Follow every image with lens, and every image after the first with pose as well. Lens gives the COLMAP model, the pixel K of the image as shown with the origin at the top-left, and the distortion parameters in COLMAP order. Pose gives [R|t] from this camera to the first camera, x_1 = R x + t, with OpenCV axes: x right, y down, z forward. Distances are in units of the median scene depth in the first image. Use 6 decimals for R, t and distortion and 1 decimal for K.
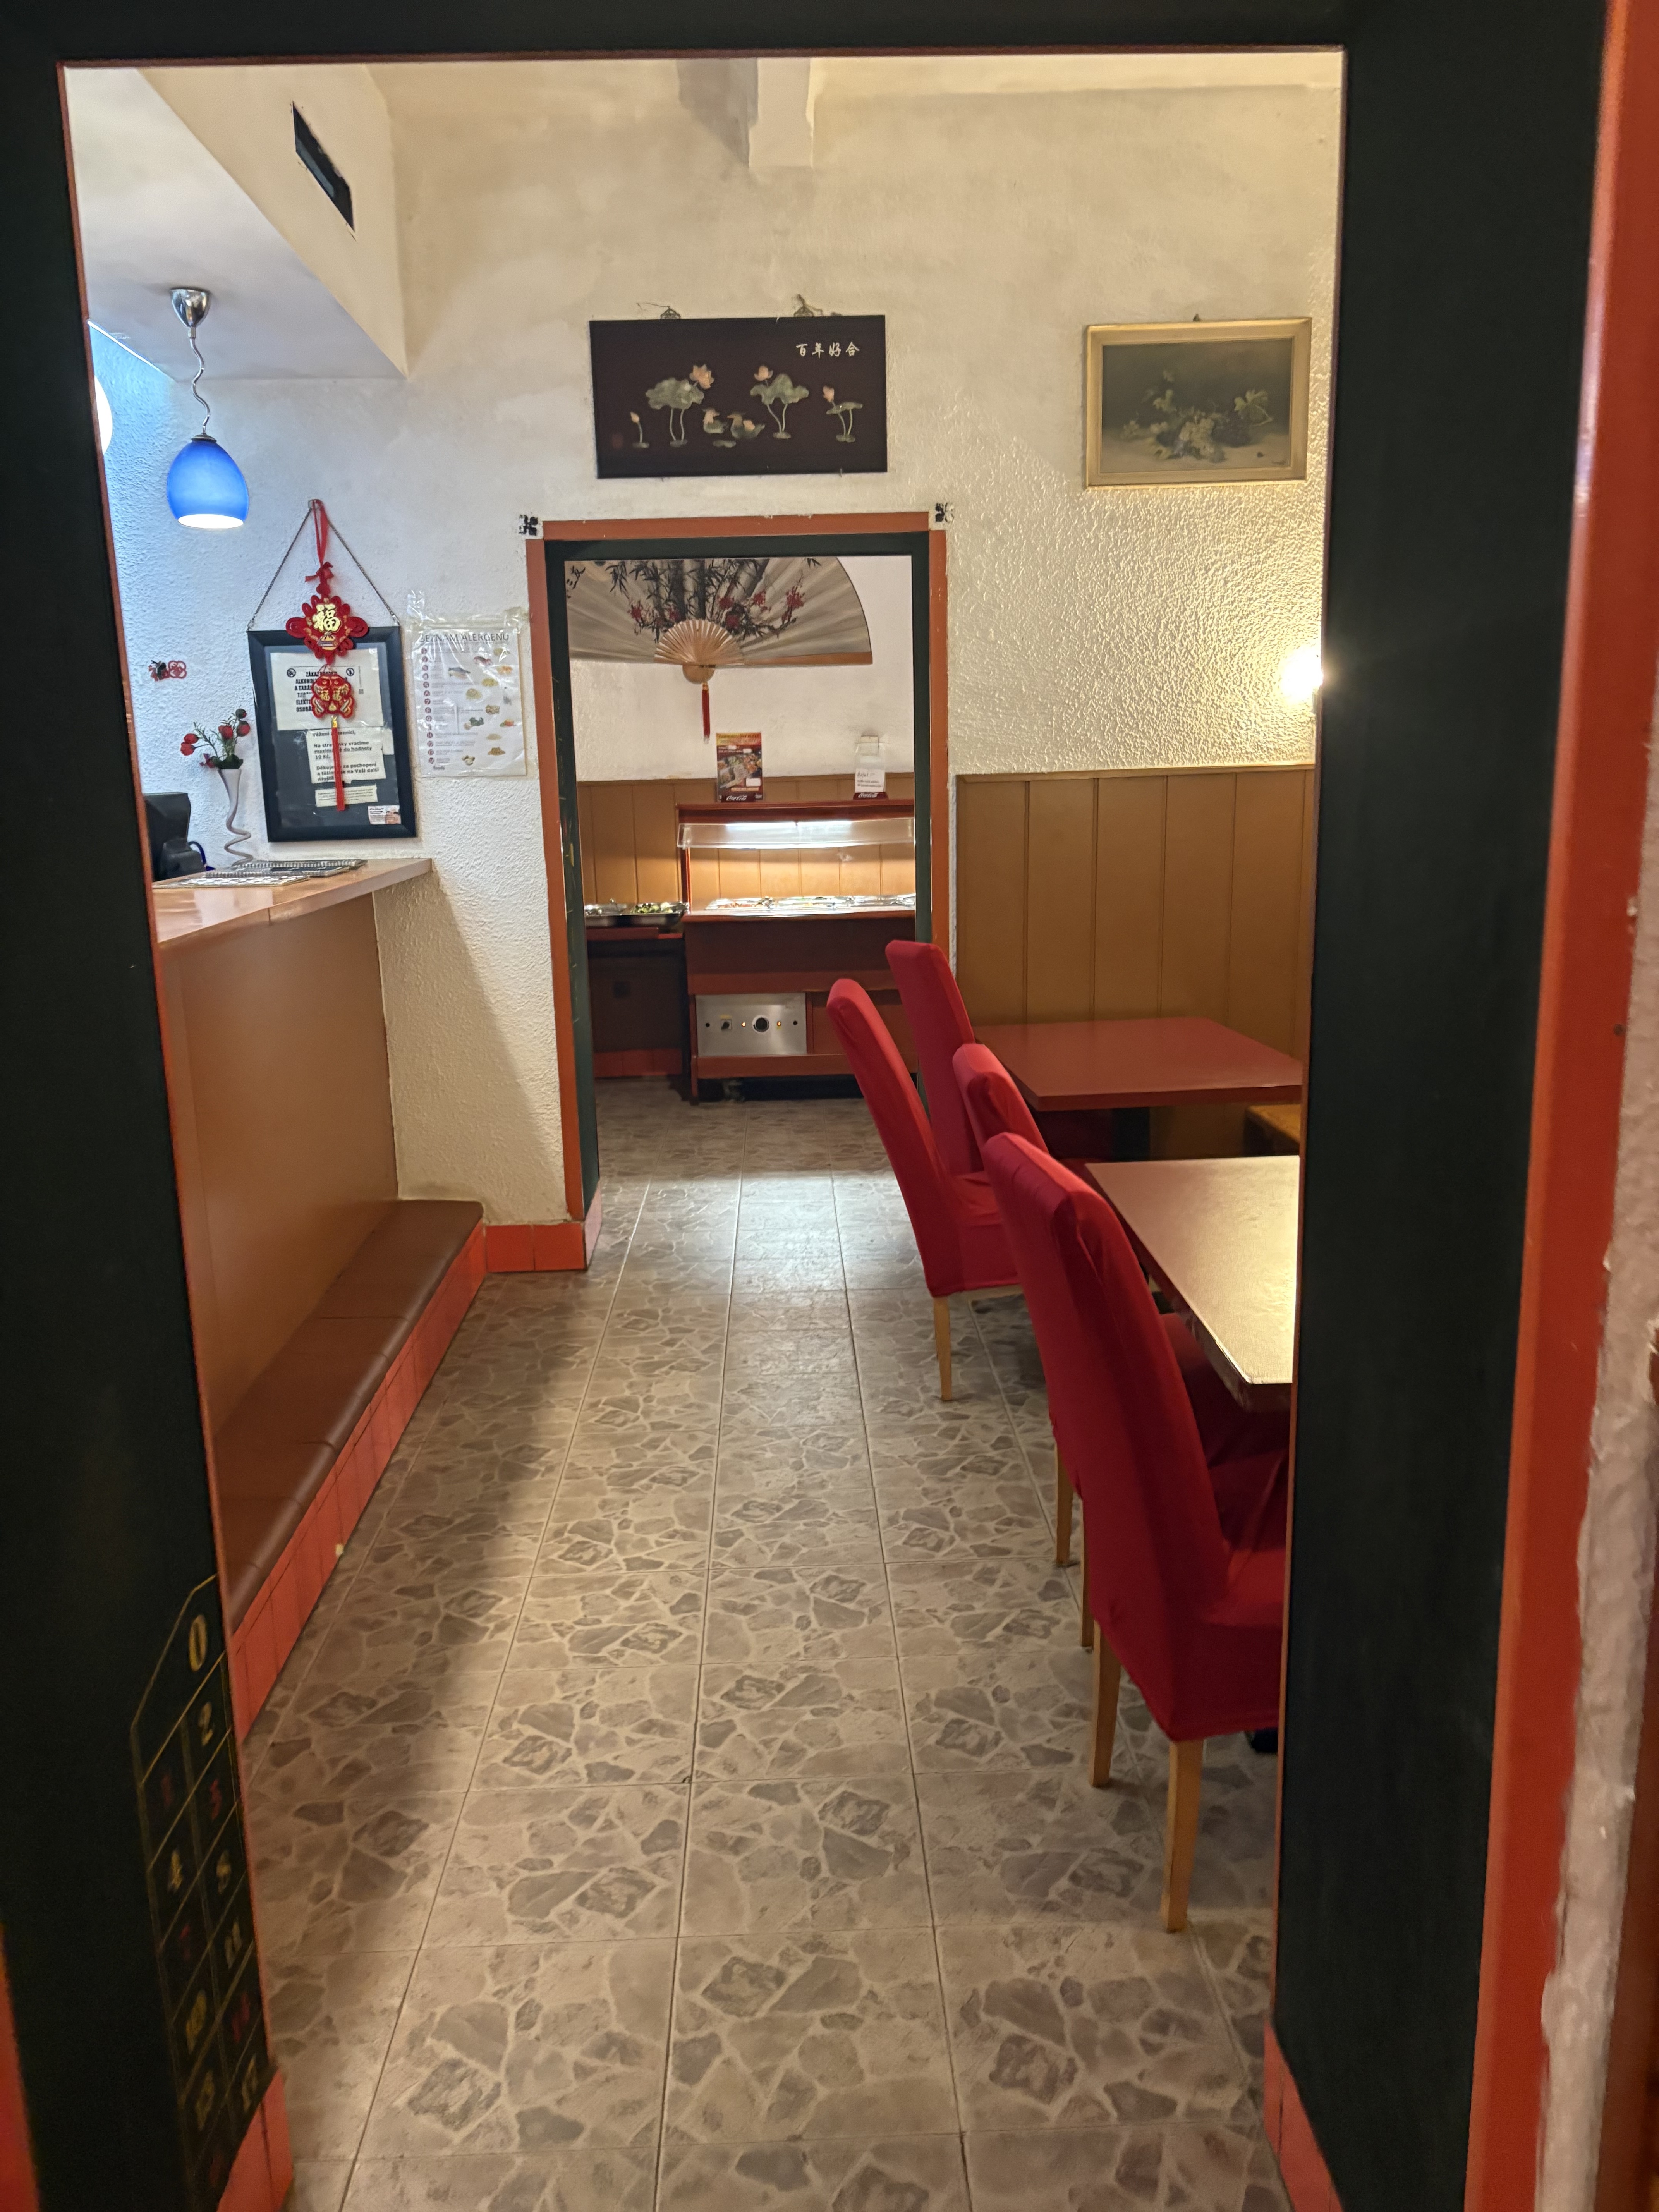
lens RADIAL K [[1665.0, 0, 824.7], [0, 1665.0, 1120.1], [0, 0, 1]] dist [0.019670, -0.004740]
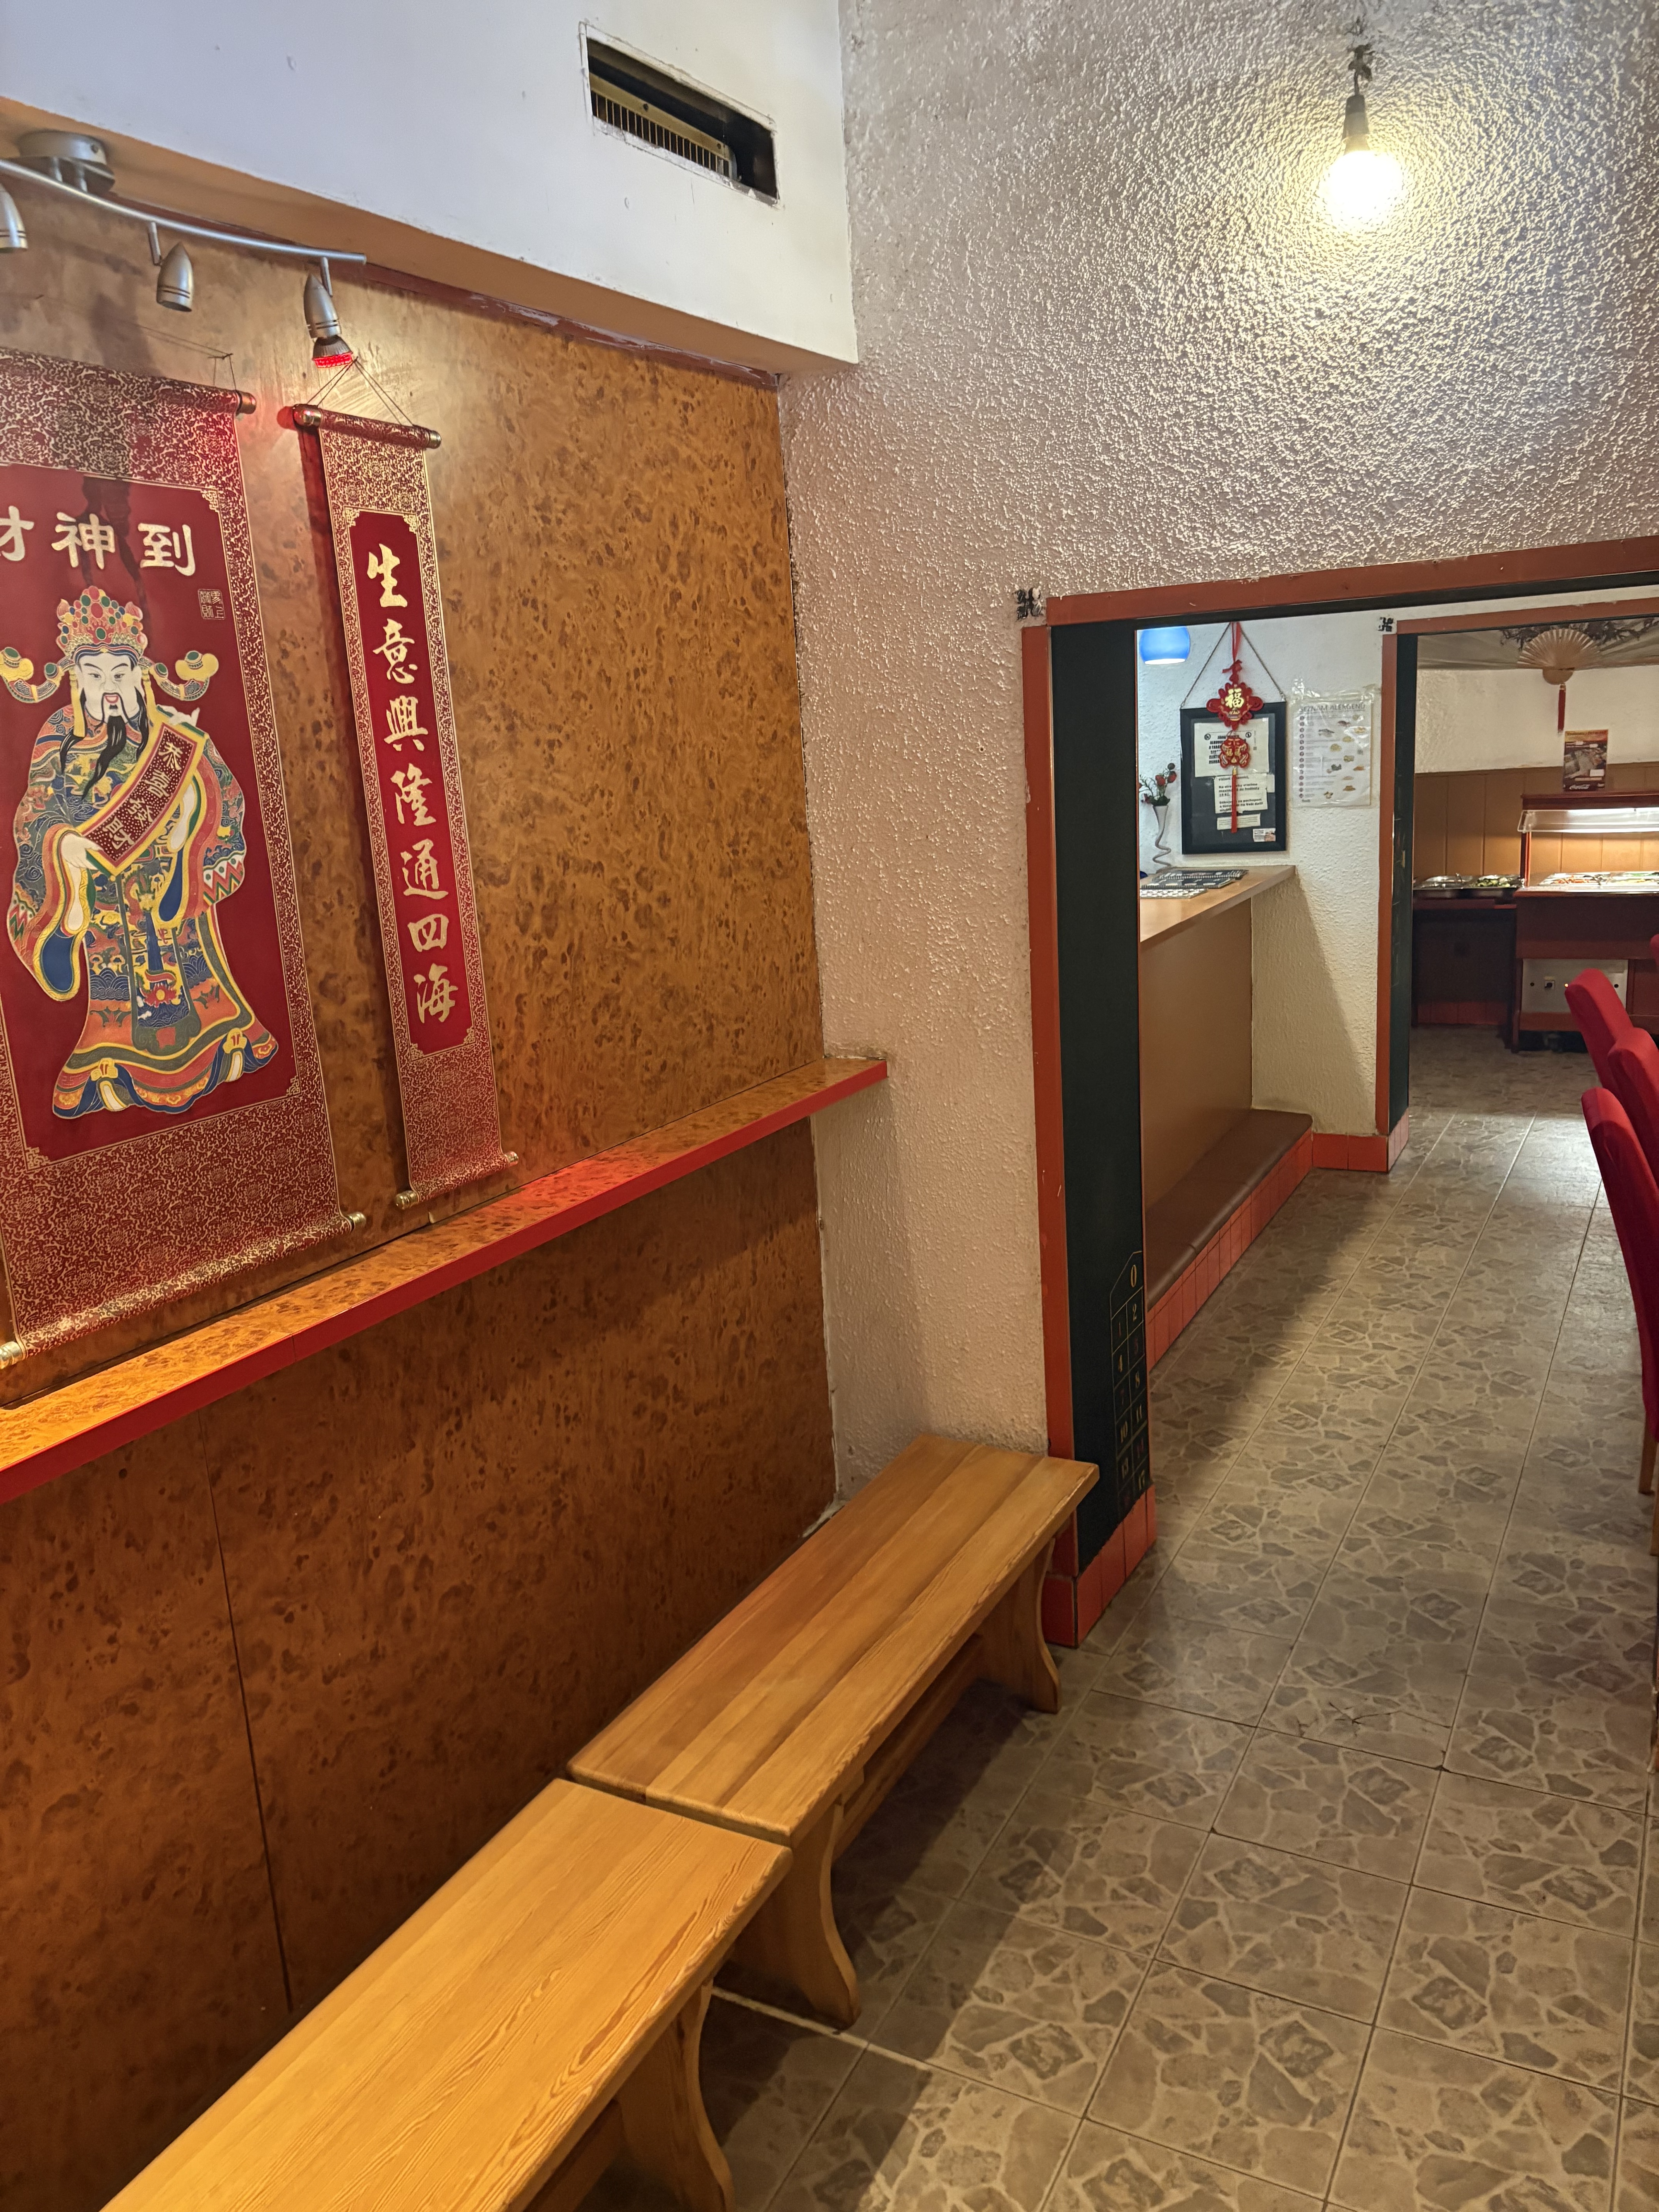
lens RADIAL K [[1665.0, 0, 828.2], [0, 1665.0, 1116.9], [0, 0, 1]] dist [0.019670, -0.004740]
pose [[0.869783, 0.085947, -0.485892, 0.123234], [-0.064352, 0.996062, 0.060992, -0.007976], [0.489221, -0.021781, 0.871888, -0.421676]]
